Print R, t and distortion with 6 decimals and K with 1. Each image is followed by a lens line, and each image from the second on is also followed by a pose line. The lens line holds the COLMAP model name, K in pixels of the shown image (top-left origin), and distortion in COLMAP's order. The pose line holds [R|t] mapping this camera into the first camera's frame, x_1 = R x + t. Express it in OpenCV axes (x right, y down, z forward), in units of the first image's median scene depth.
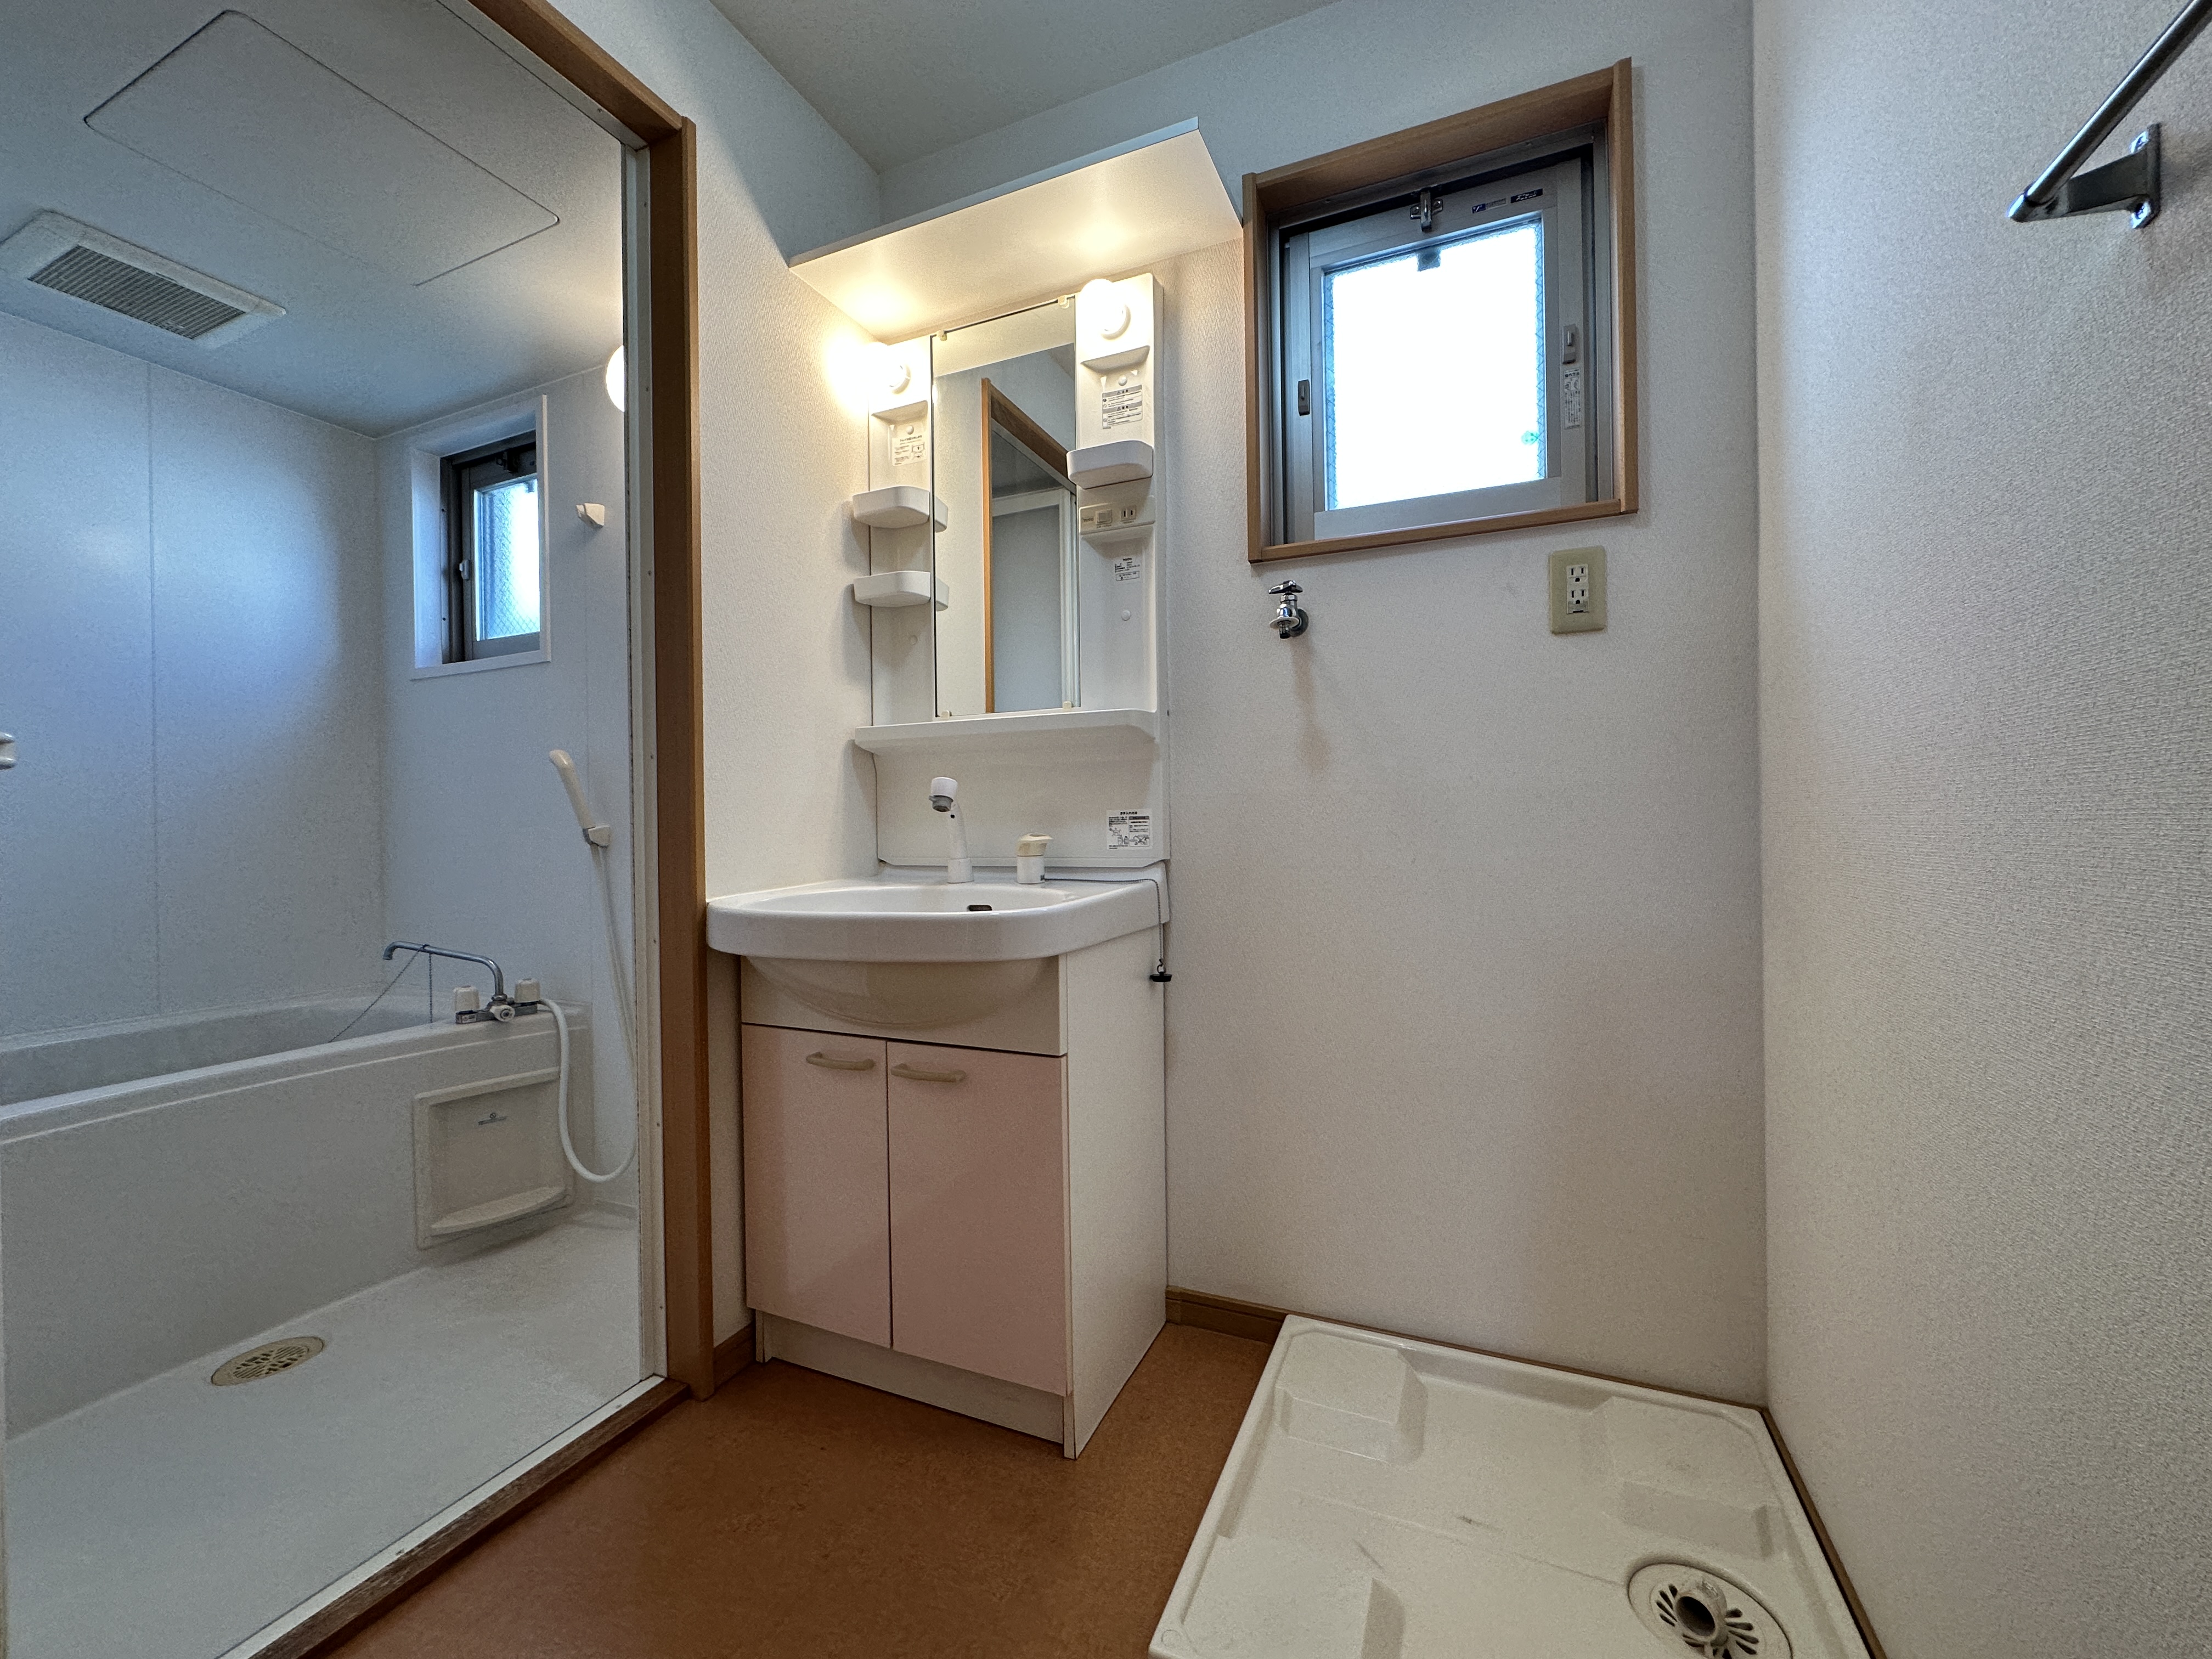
lens RADIAL K [[887.1, 0, 1106.0], [0, 887.1, 829.5], [0, 0, 1]] dist [0.000958, 0.000637]
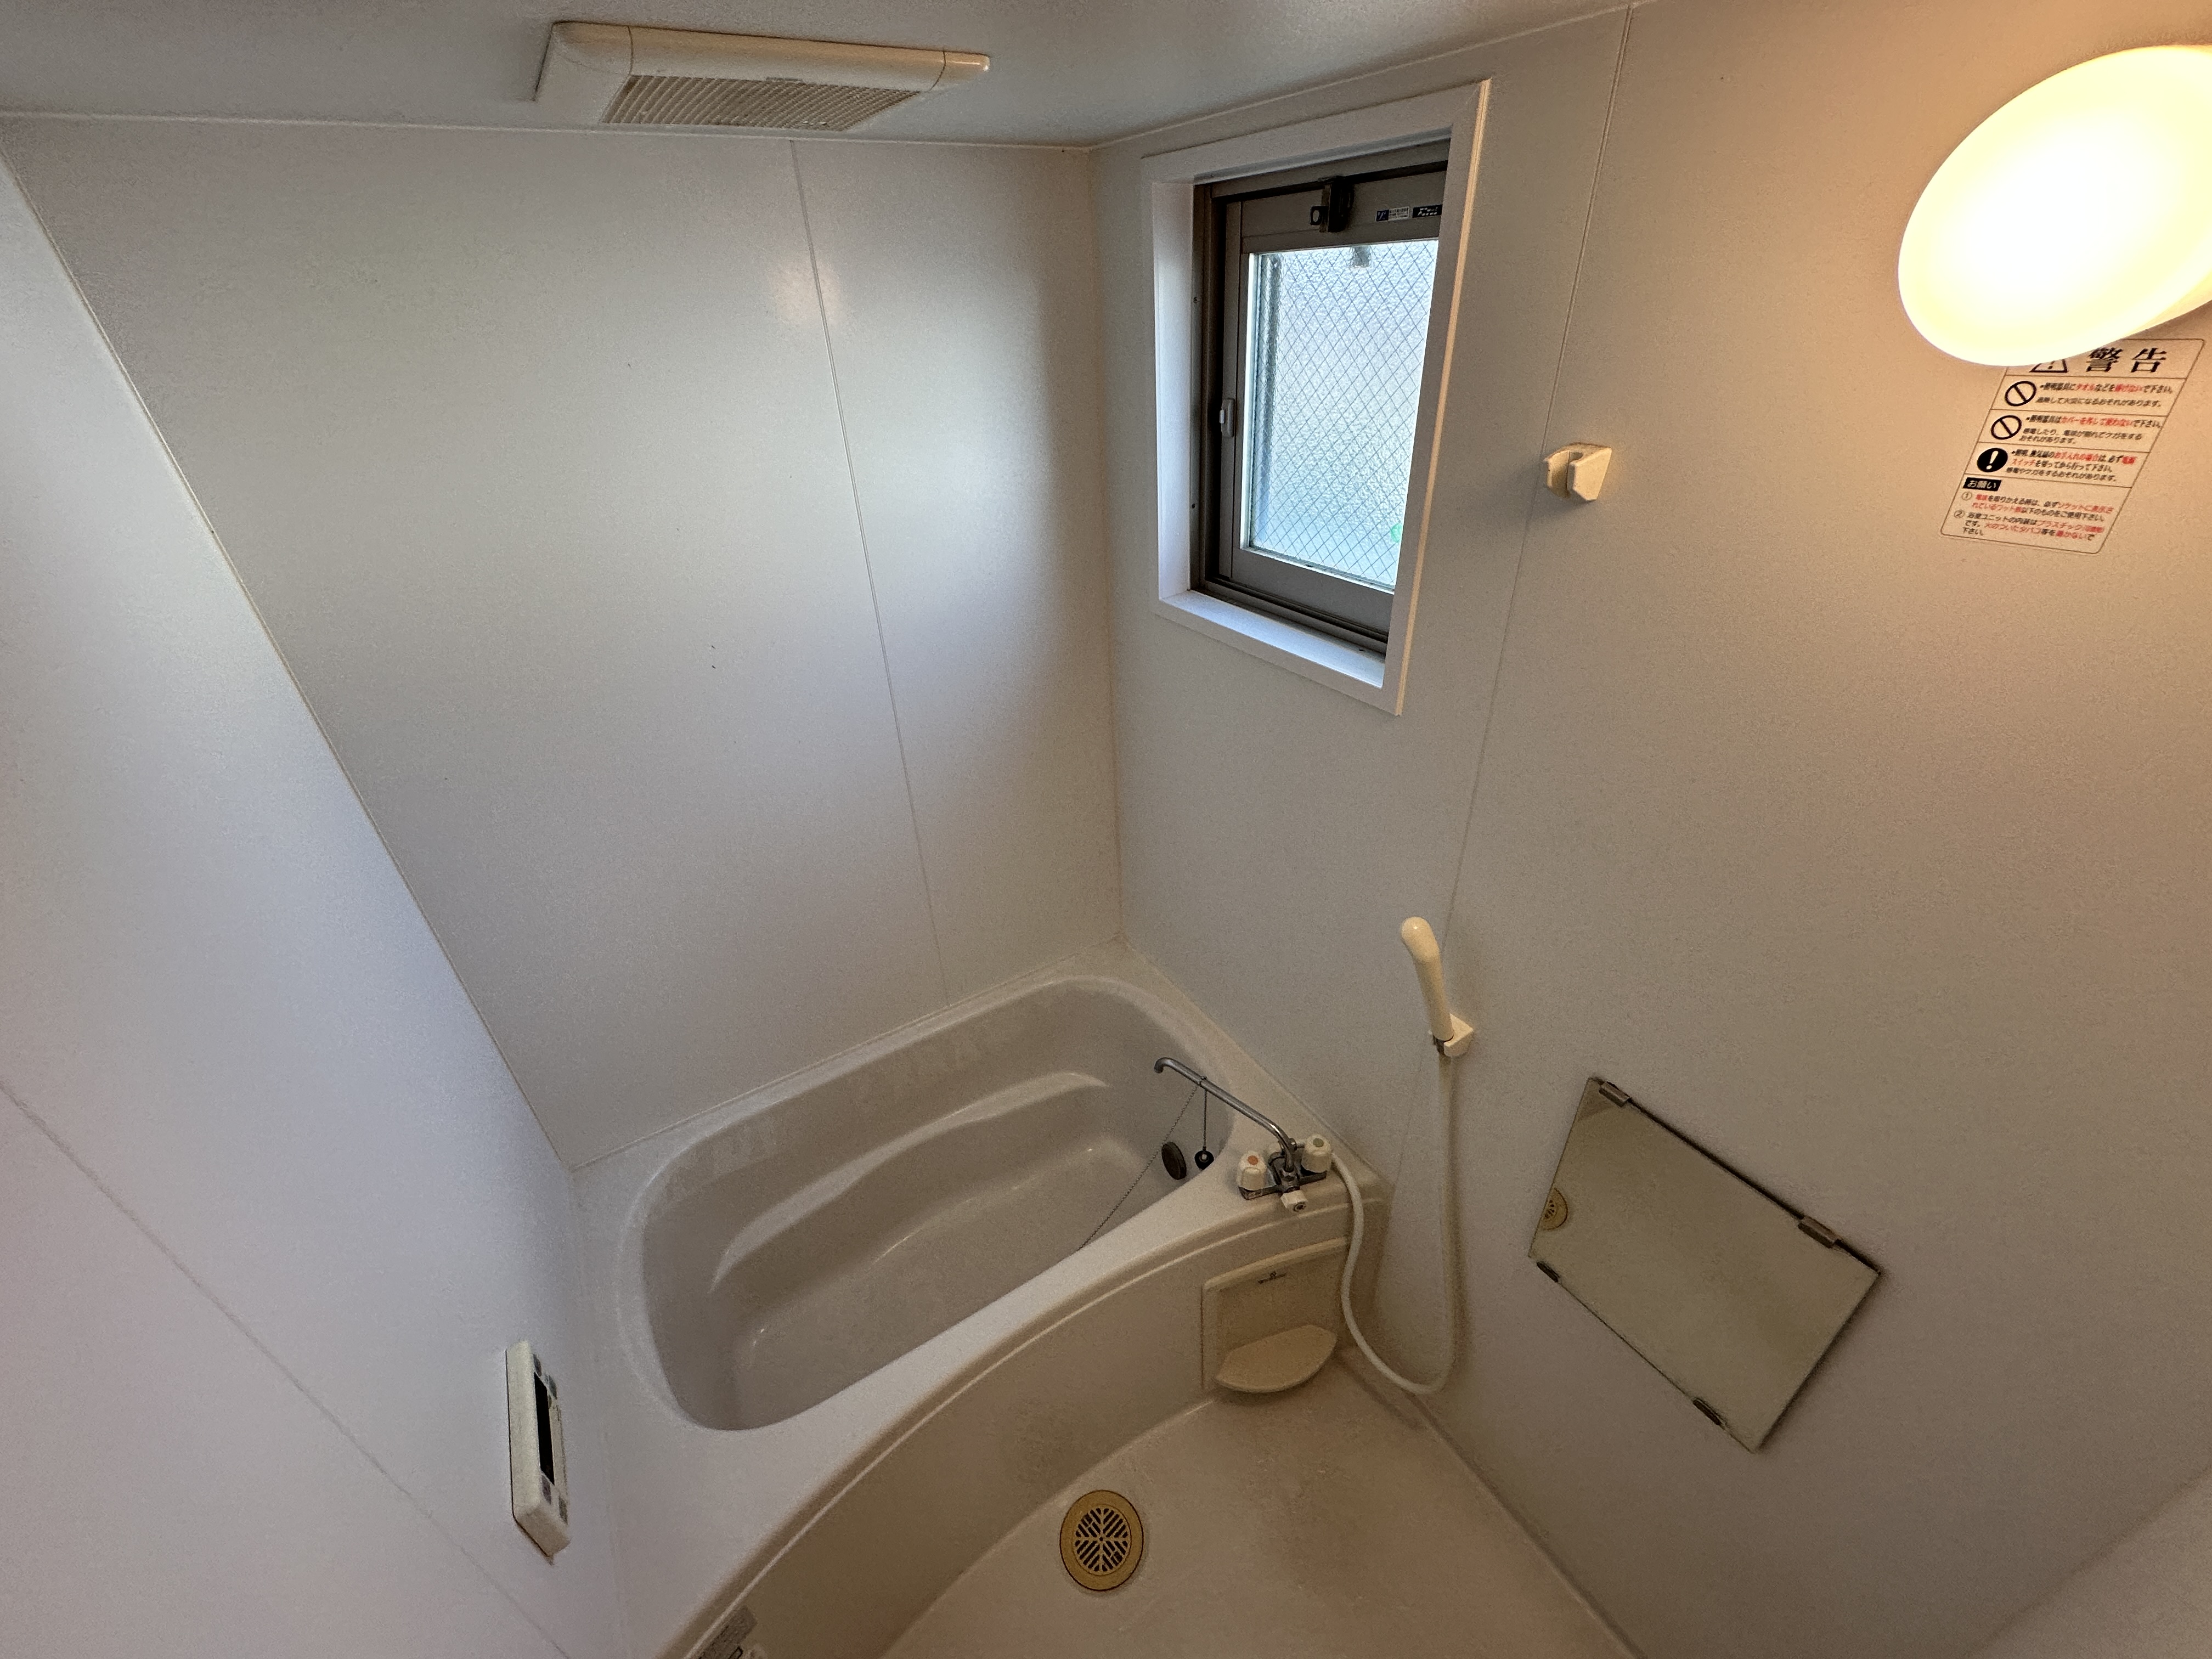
lens RADIAL K [[887.1, 0, 1106.0], [0, 887.1, 829.5], [0, 0, 1]] dist [0.000958, 0.000637]
pose [[0.828741, 0.269629, -0.490396, -0.474383], [0.034327, 0.850141, 0.525434, -0.404948], [0.558578, -0.452283, 0.695292, 0.478770]]
